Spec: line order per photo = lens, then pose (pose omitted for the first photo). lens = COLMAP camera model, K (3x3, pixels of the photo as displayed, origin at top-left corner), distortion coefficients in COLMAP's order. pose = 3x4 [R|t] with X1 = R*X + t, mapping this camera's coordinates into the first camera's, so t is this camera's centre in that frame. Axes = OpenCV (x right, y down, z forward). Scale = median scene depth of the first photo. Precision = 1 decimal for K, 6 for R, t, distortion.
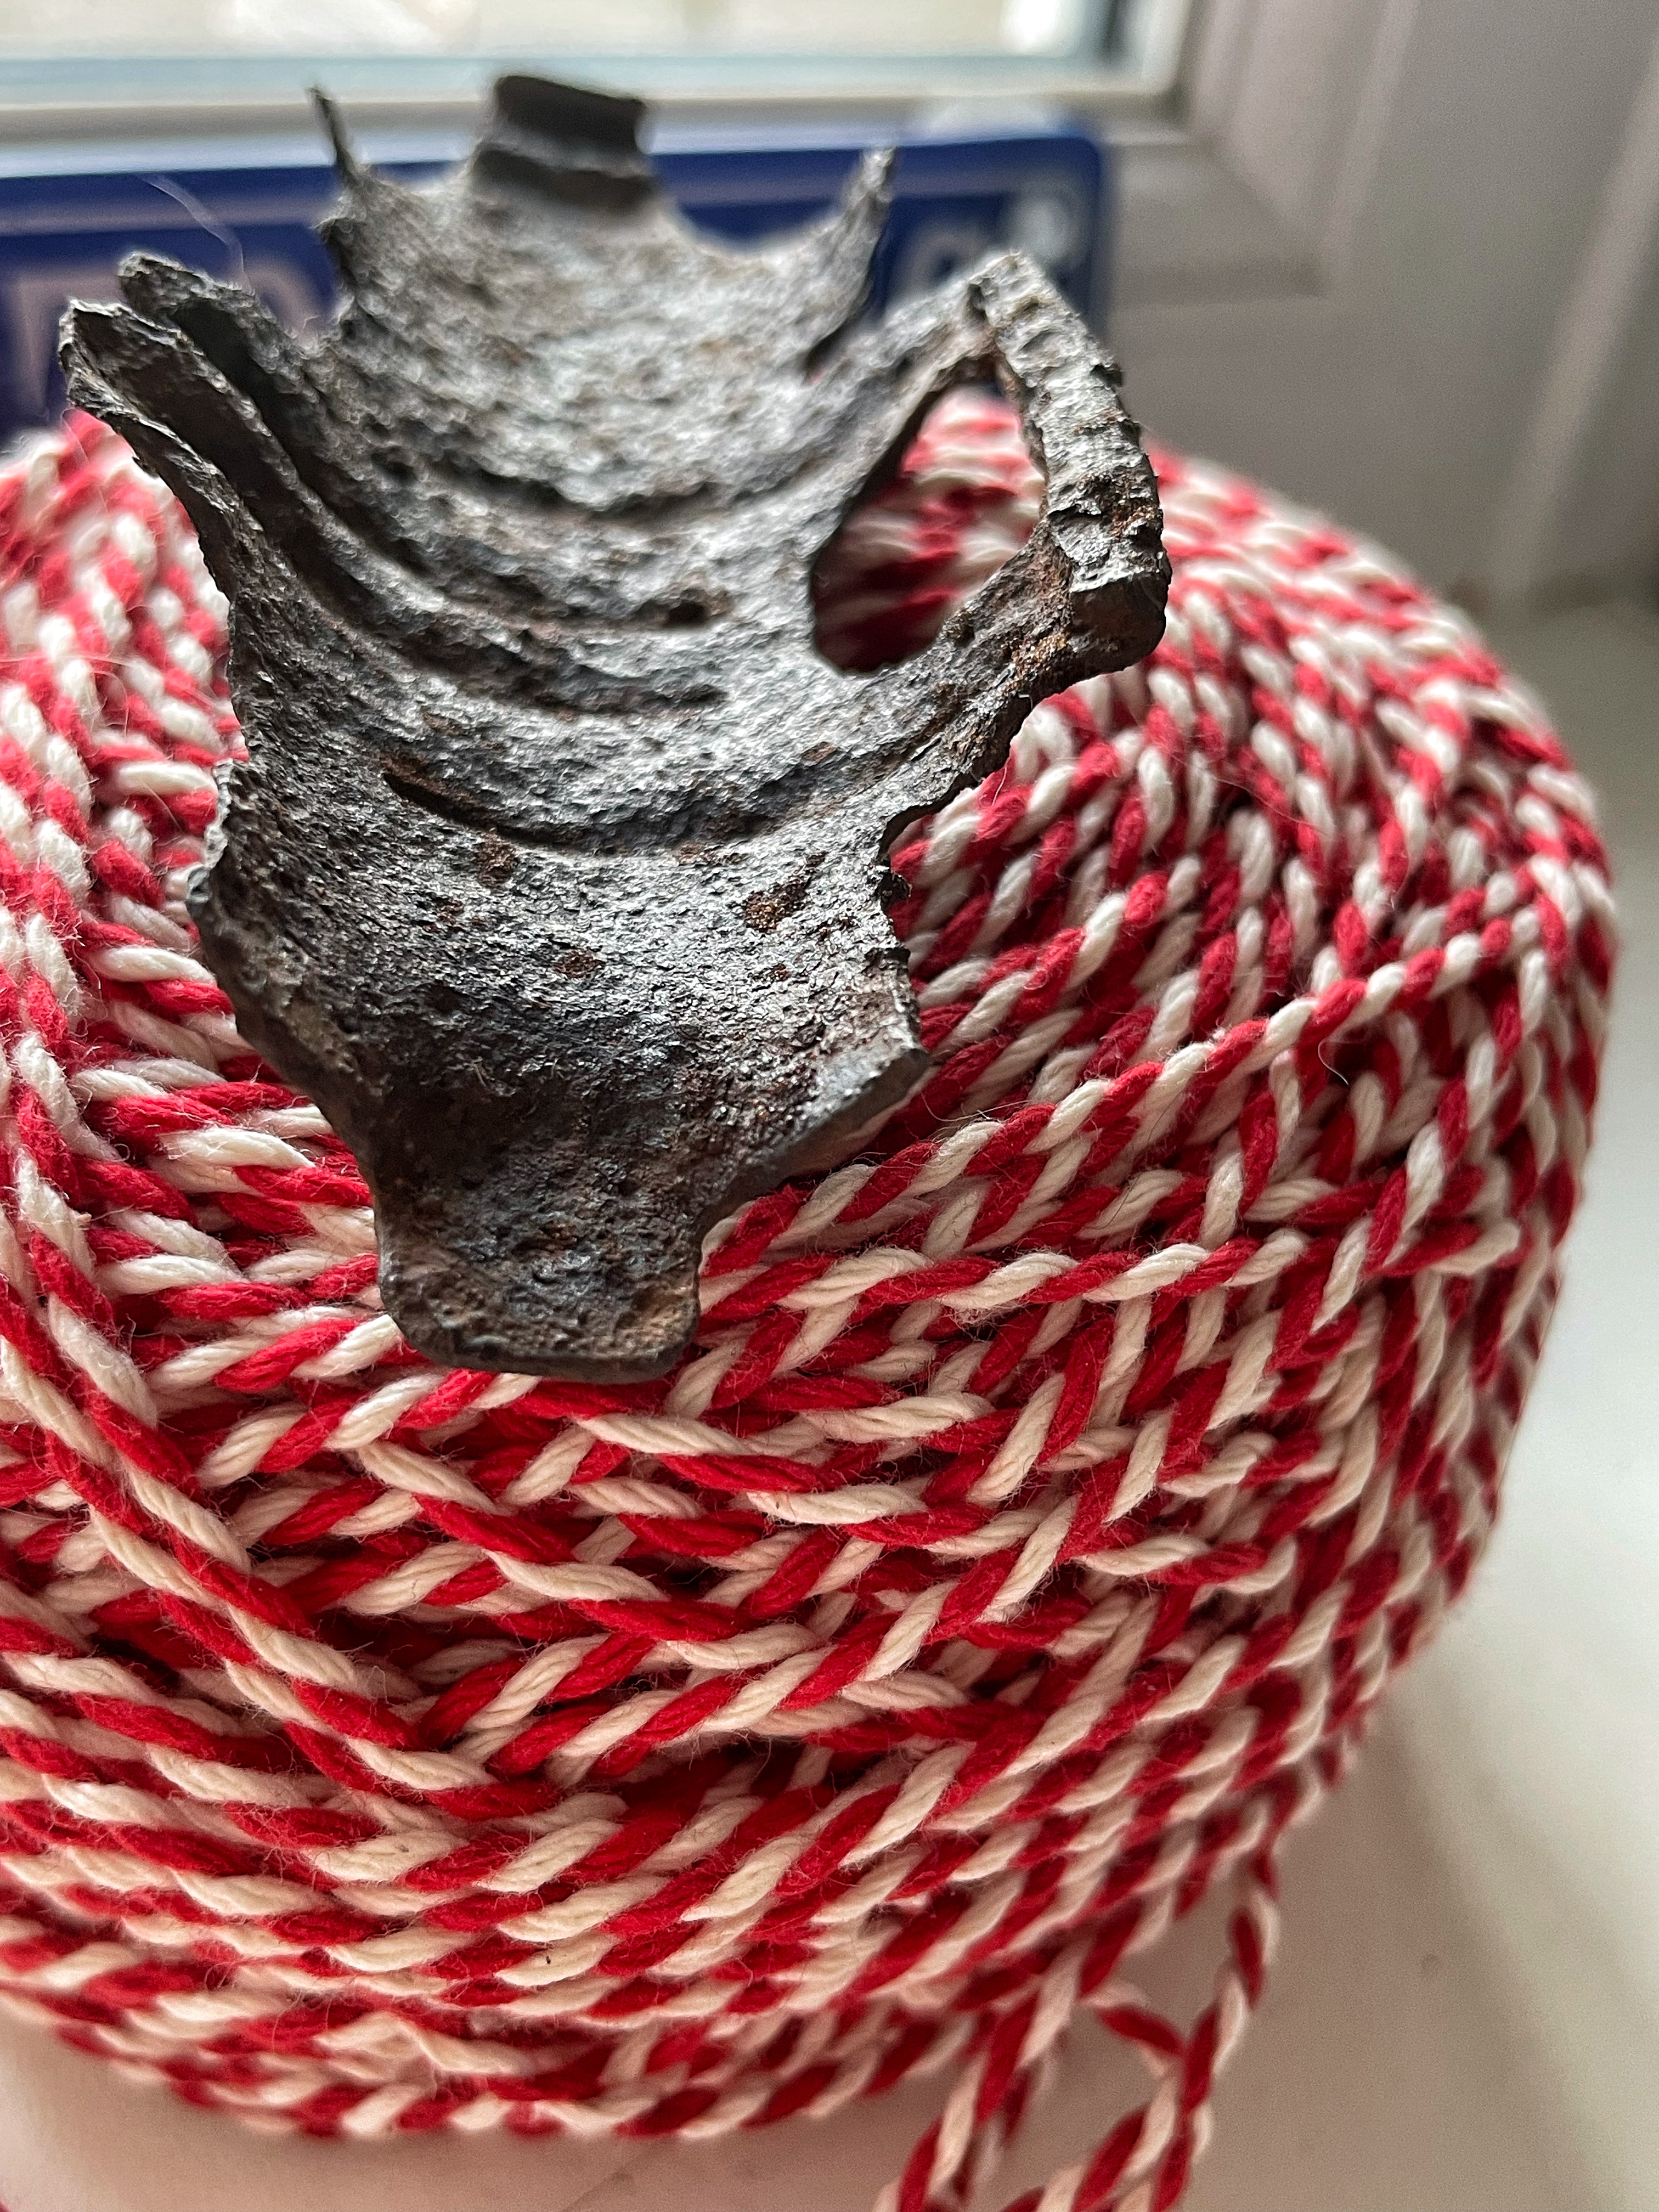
lens RADIAL K [[2129.0, 0, 829.5], [0, 2129.0, 1106.0], [0, 0, 1]] dist [0.091323, -0.231597]
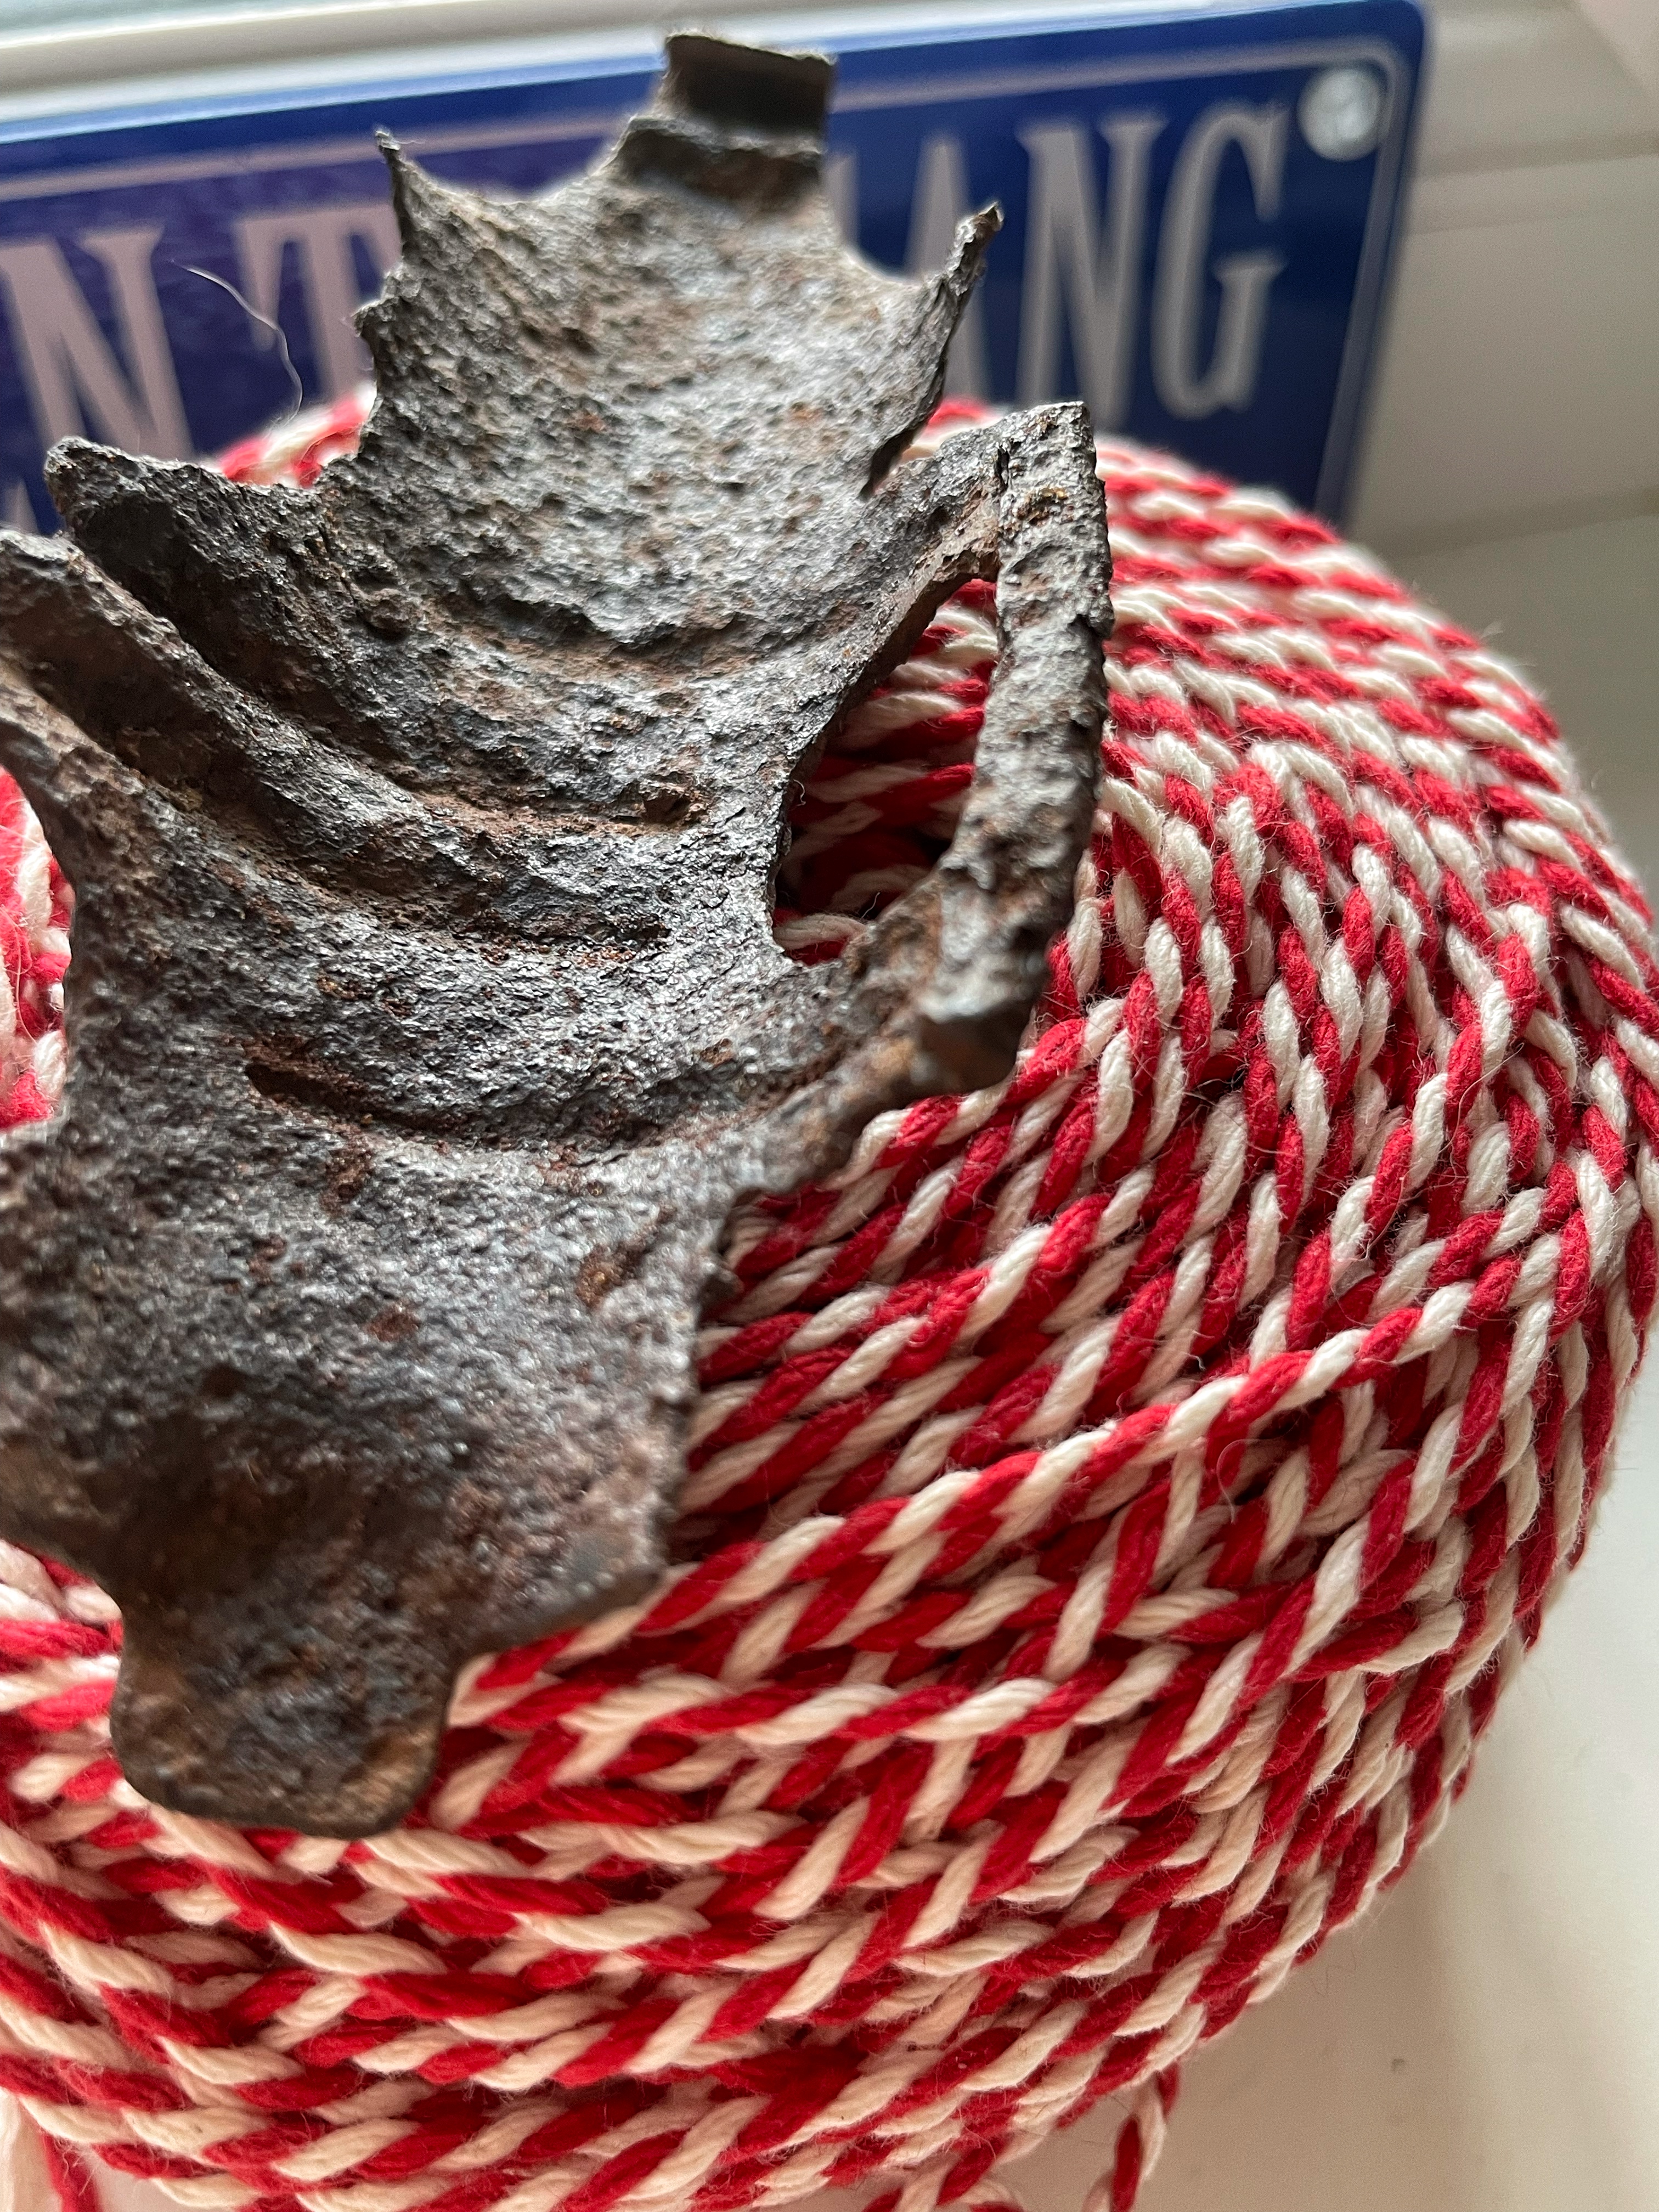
lens RADIAL K [[1849.6, 0, 829.5], [0, 1849.6, 1106.0], [0, 0, 1]] dist [0.070351, -0.170502]
pose [[0.975478, 0.107345, -0.192143, 0.195923], [-0.068485, 0.977699, 0.198530, -0.302729], [0.209170, -0.180503, 0.961076, 0.237844]]
